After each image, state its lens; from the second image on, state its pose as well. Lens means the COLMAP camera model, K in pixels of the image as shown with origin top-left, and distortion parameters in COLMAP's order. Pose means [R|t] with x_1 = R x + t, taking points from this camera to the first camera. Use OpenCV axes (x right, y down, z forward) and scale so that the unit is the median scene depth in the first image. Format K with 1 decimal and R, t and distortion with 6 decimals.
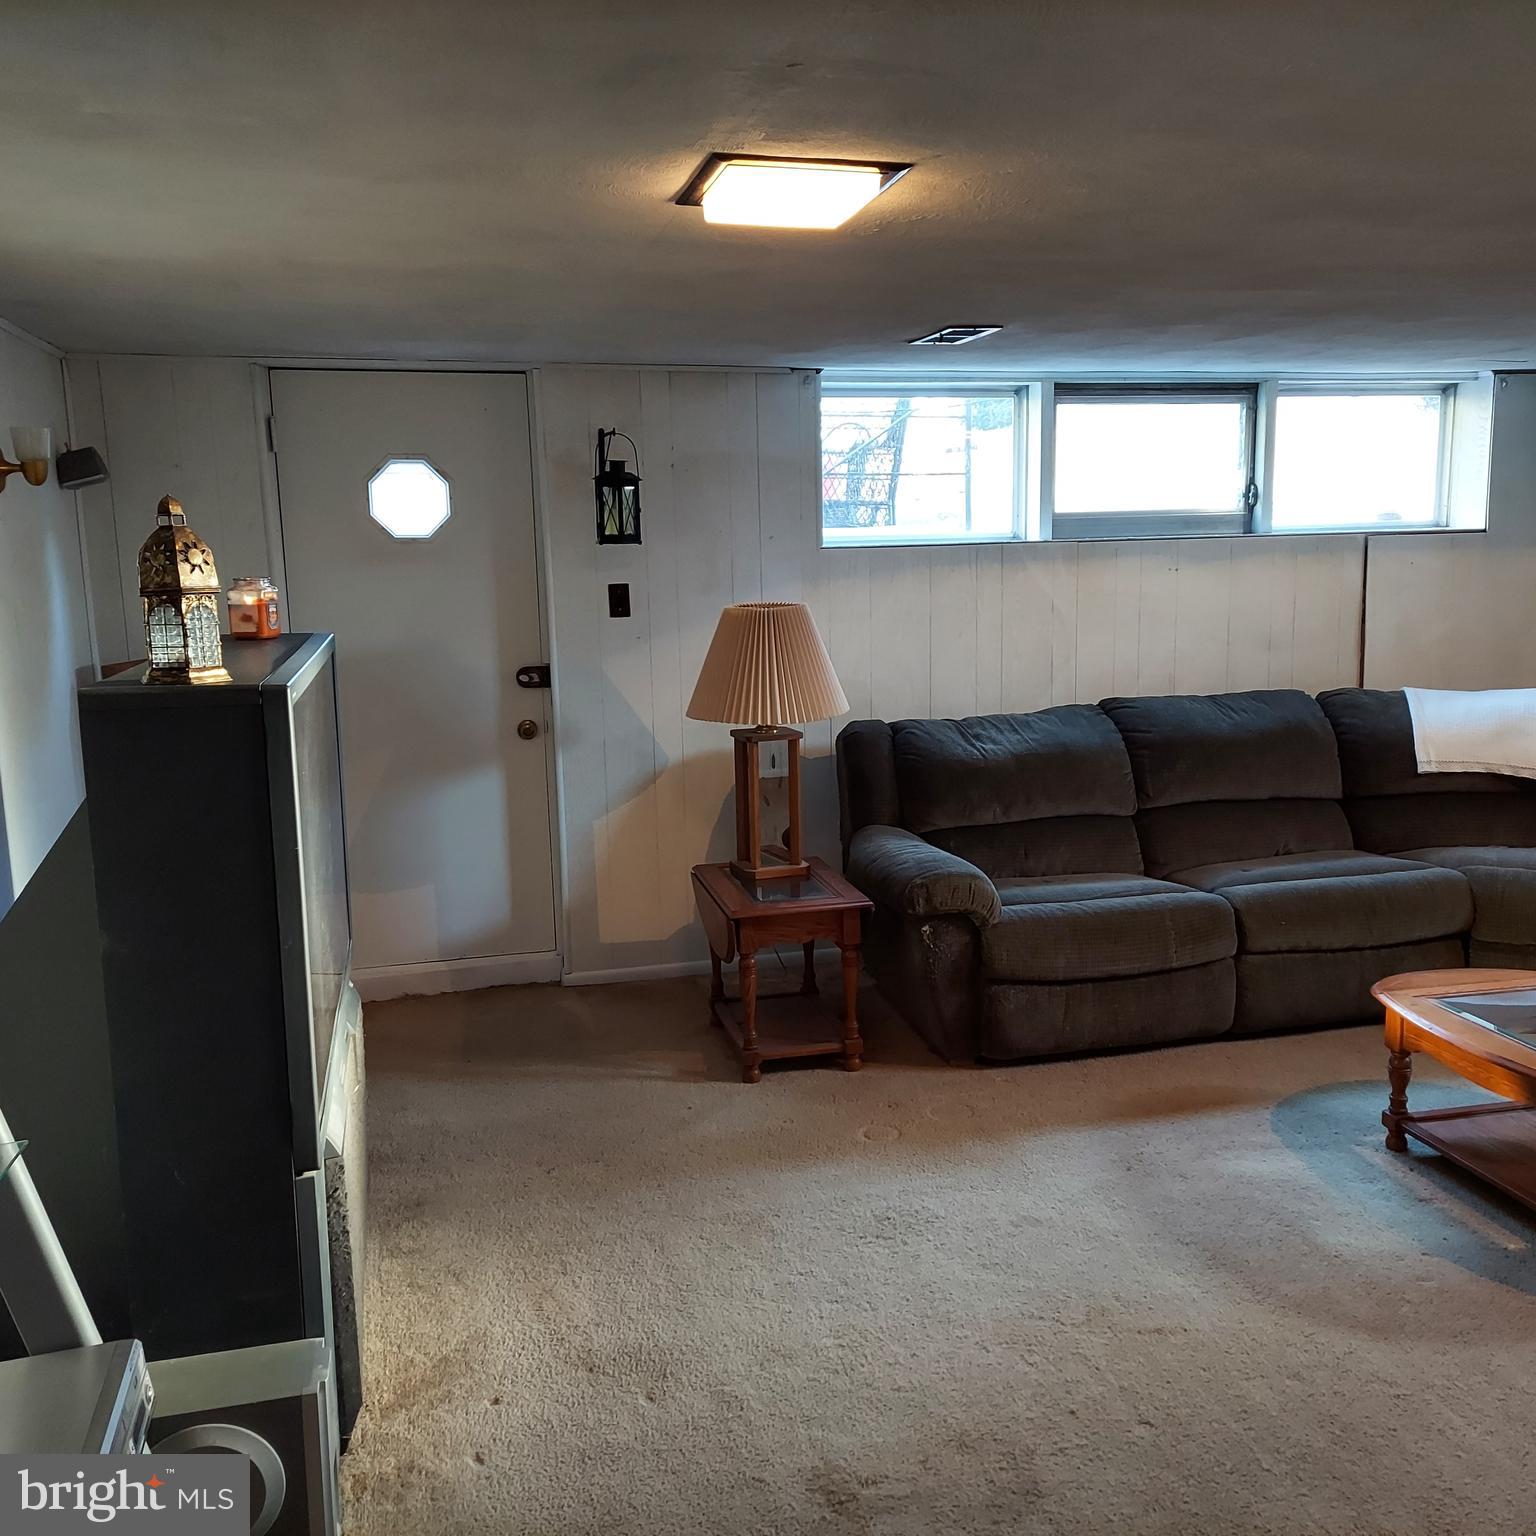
lens RADIAL K [[1467.2, 0, 789.0], [0, 1467.2, 778.6], [0, 0, 1]] dist [0.113248, -0.119112]
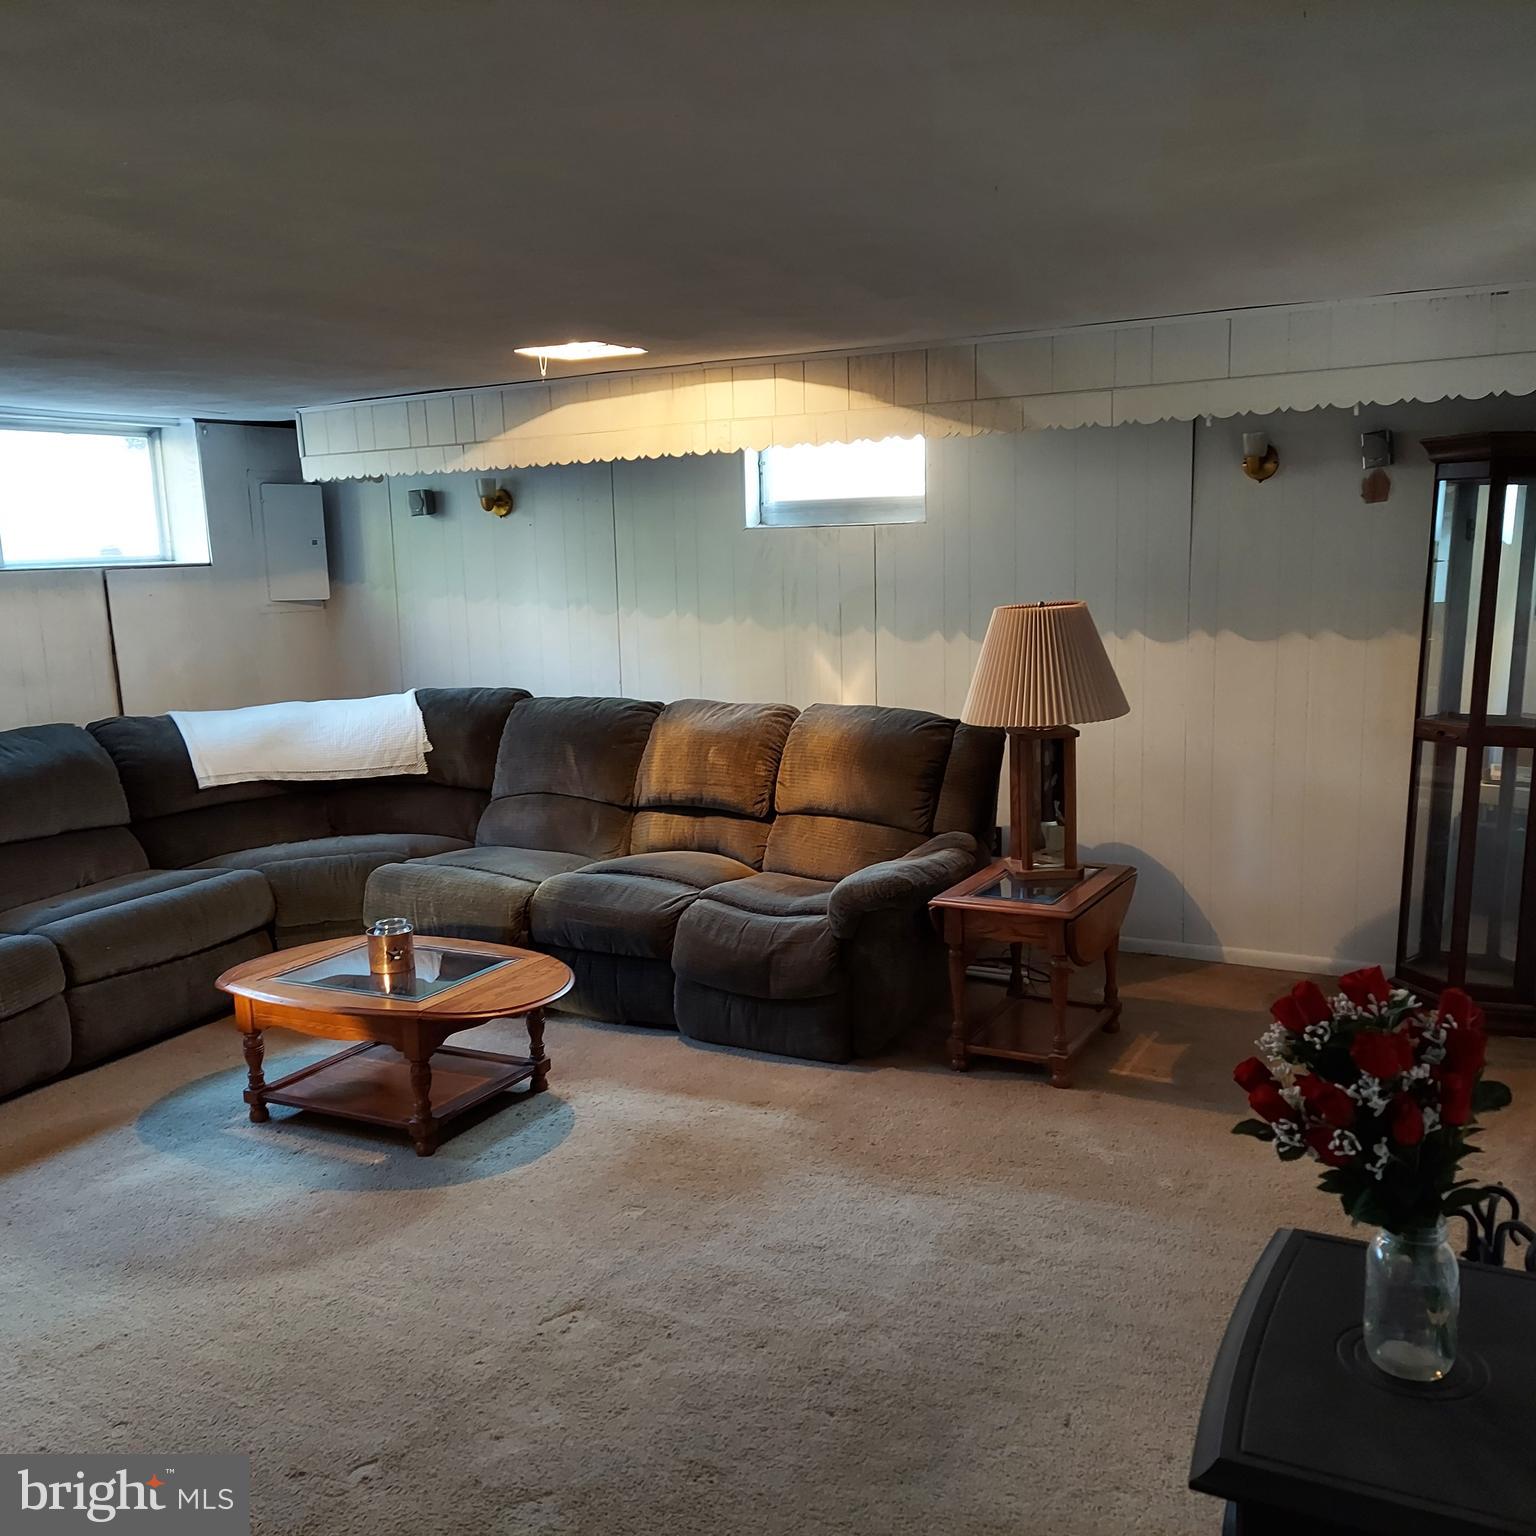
lens RADIAL K [[1467.2, 0, 789.0], [0, 1467.2, 778.6], [0, 0, 1]] dist [0.113248, -0.119112]
pose [[0.667939, -0.123533, 0.733891, -0.095222], [0.139834, 0.989396, 0.039274, 0.007289], [-0.730961, 0.076390, 0.678131, -0.046955]]
